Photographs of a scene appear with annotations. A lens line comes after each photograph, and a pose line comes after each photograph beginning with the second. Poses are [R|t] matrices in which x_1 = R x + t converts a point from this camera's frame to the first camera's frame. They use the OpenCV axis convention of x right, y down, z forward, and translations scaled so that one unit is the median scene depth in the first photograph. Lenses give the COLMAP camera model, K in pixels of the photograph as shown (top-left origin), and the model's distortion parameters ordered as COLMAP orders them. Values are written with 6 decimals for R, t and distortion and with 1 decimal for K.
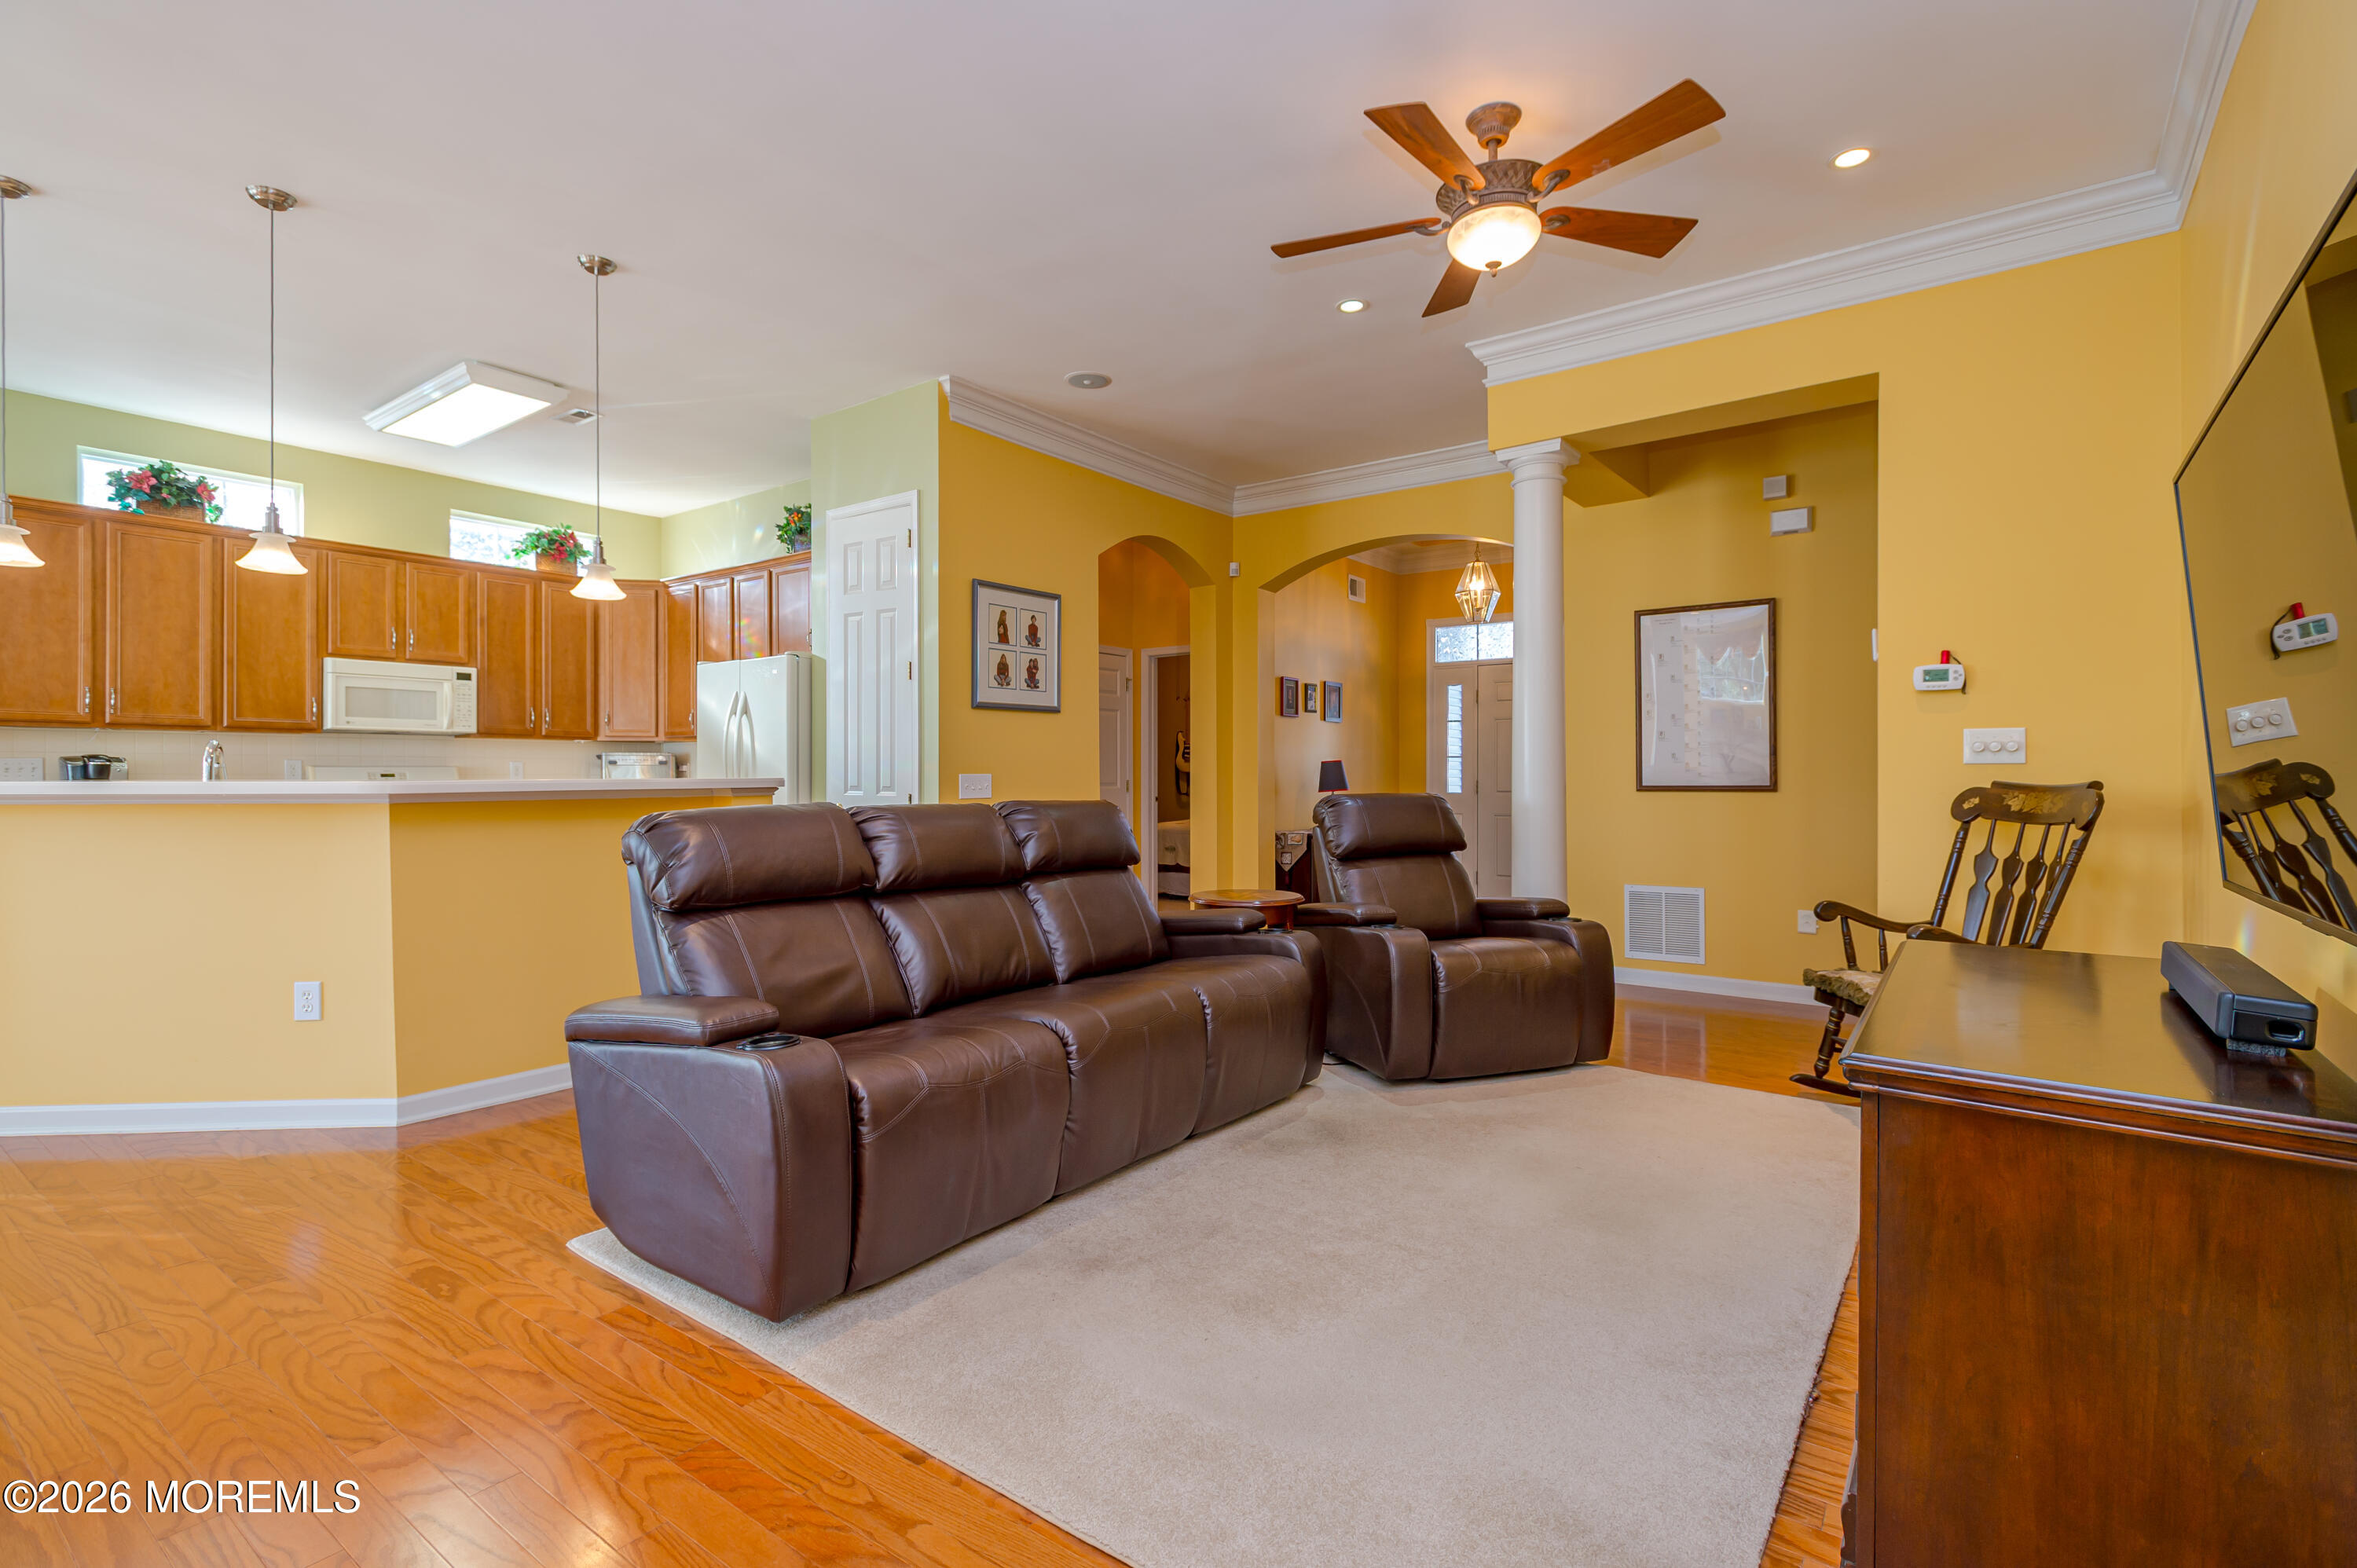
lens RADIAL K [[1097.7, 0, 1185.5], [0, 1097.7, 762.6], [0, 0, 1]] dist [0.013454, -0.005714]
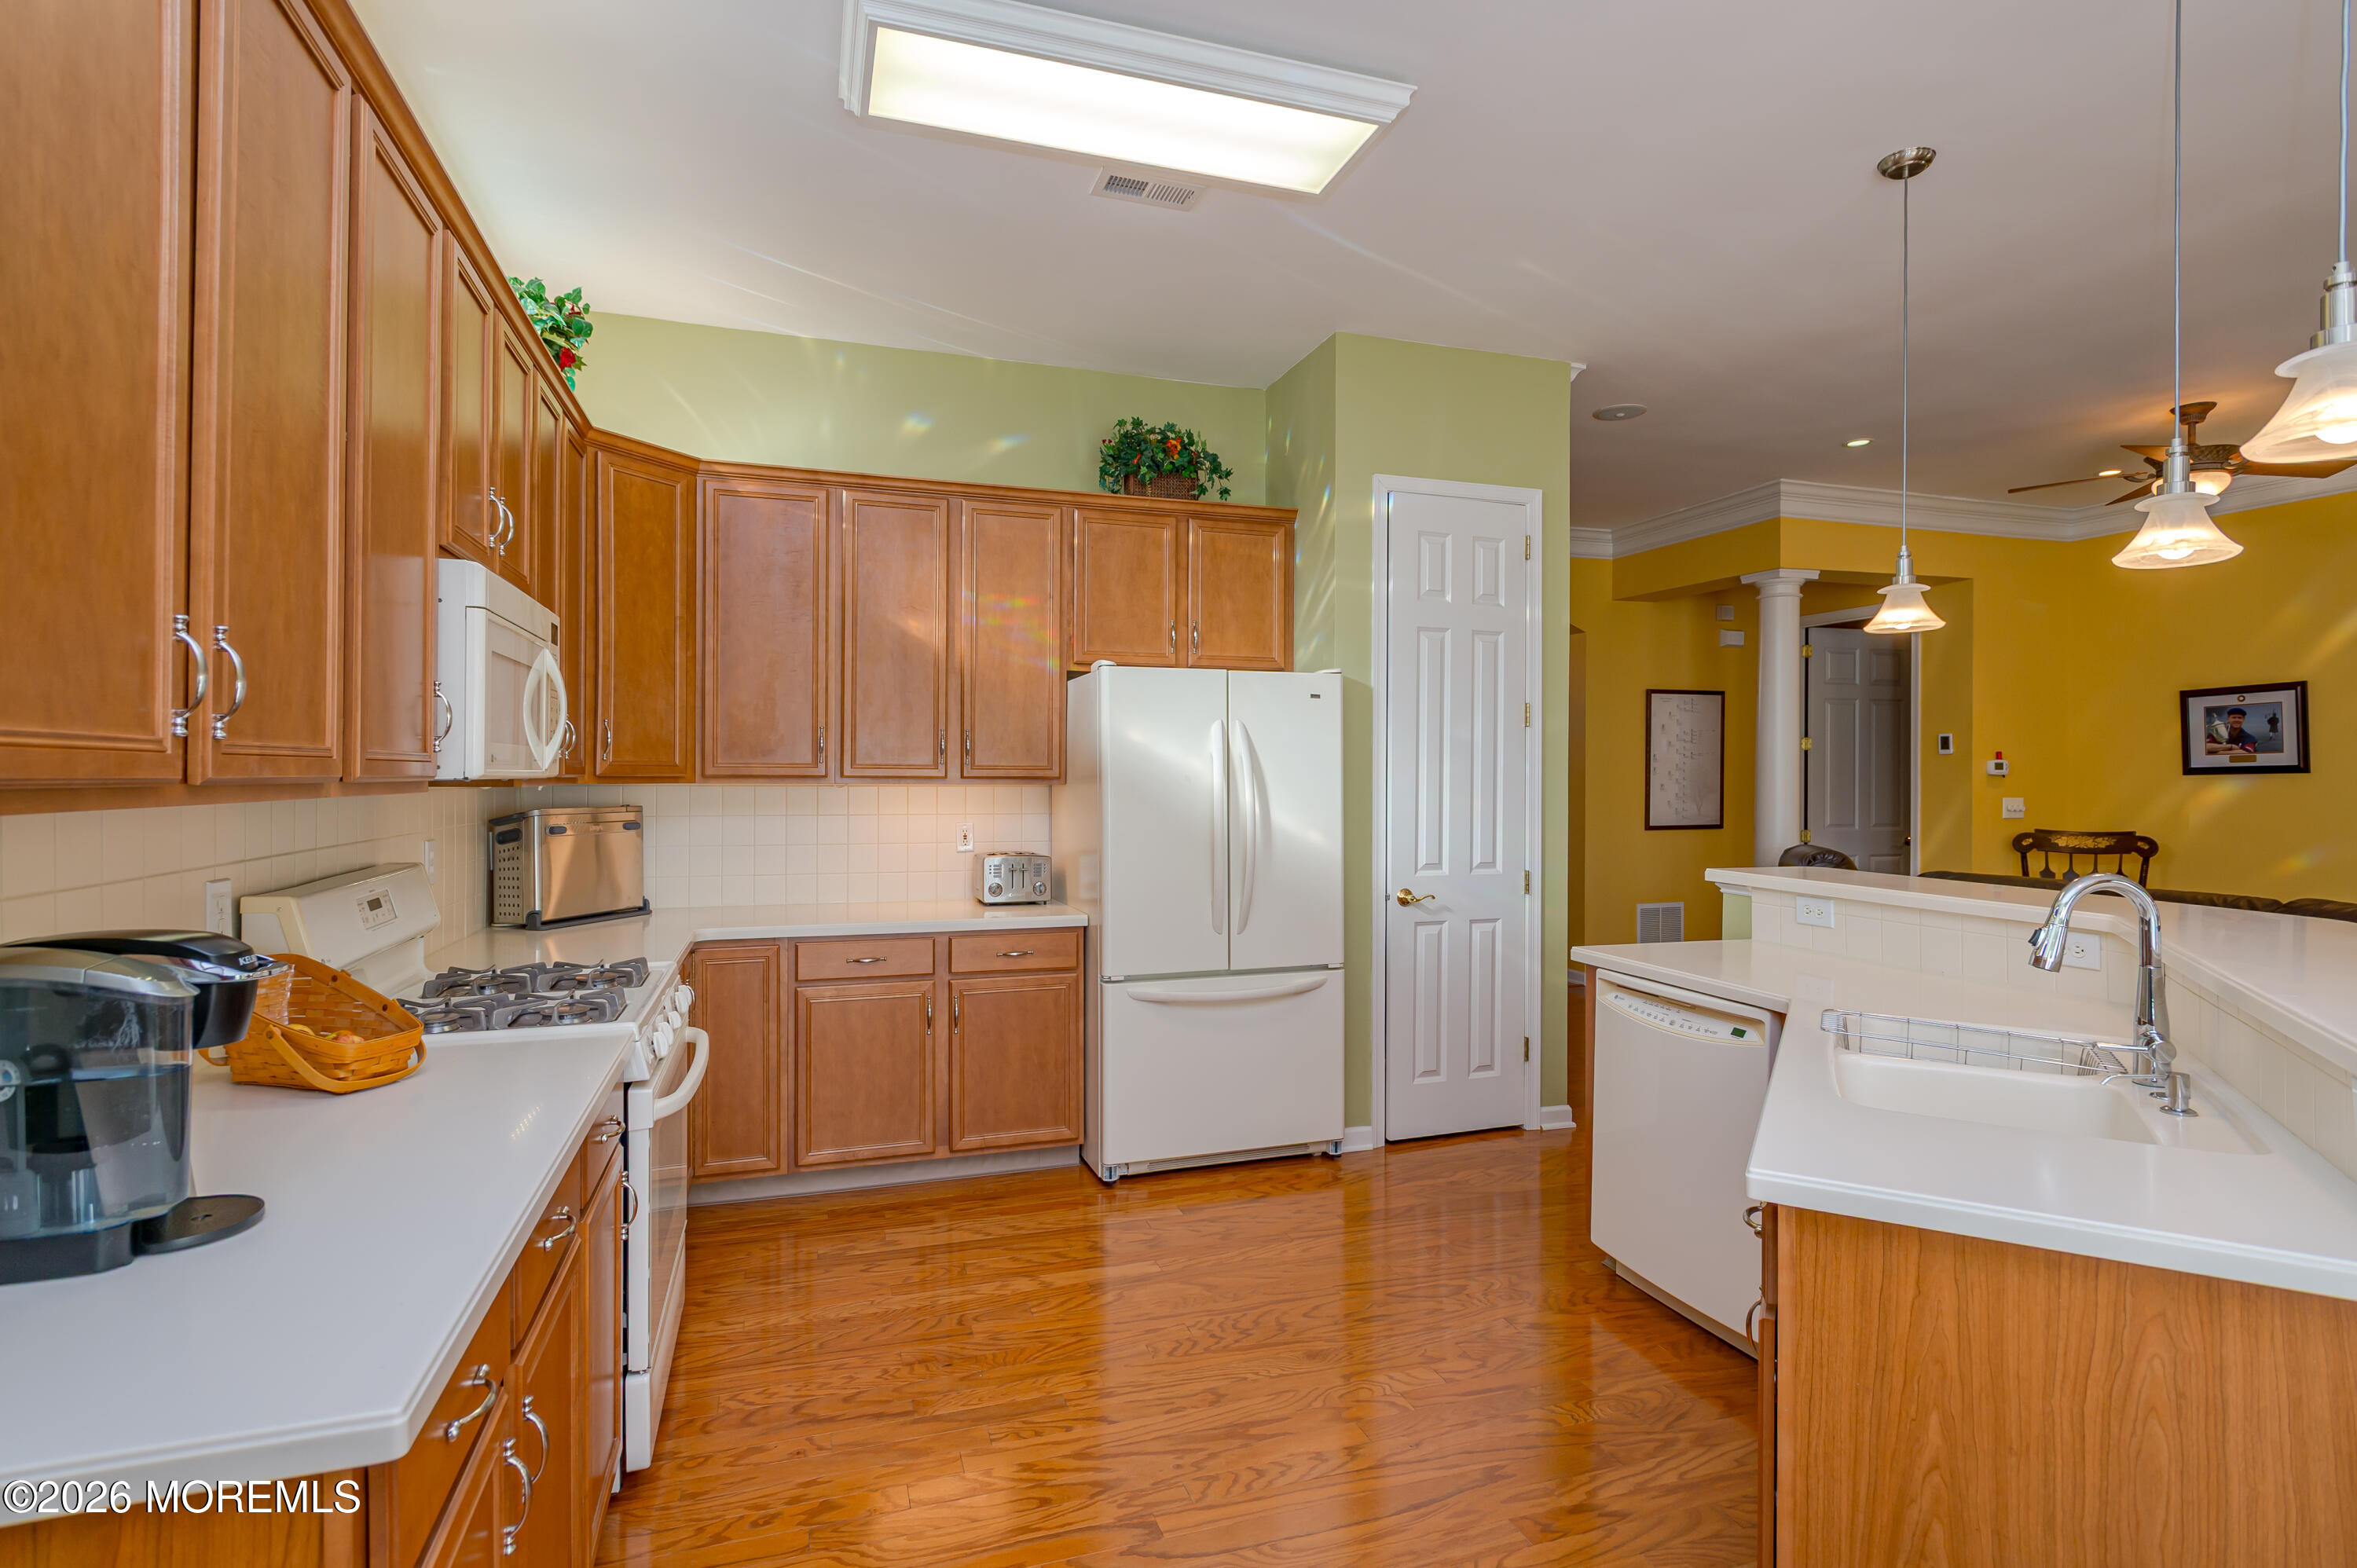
lens RADIAL K [[1127.8, 0, 1161.0], [0, 1127.8, 773.9], [0, 0, 1]] dist [-0.012815, -0.000539]
pose [[0.589530, 0.002088, 0.807744, -0.986021], [-0.014060, 0.999872, 0.007677, -0.042246], [-0.807624, -0.015882, 0.589484, 0.689785]]
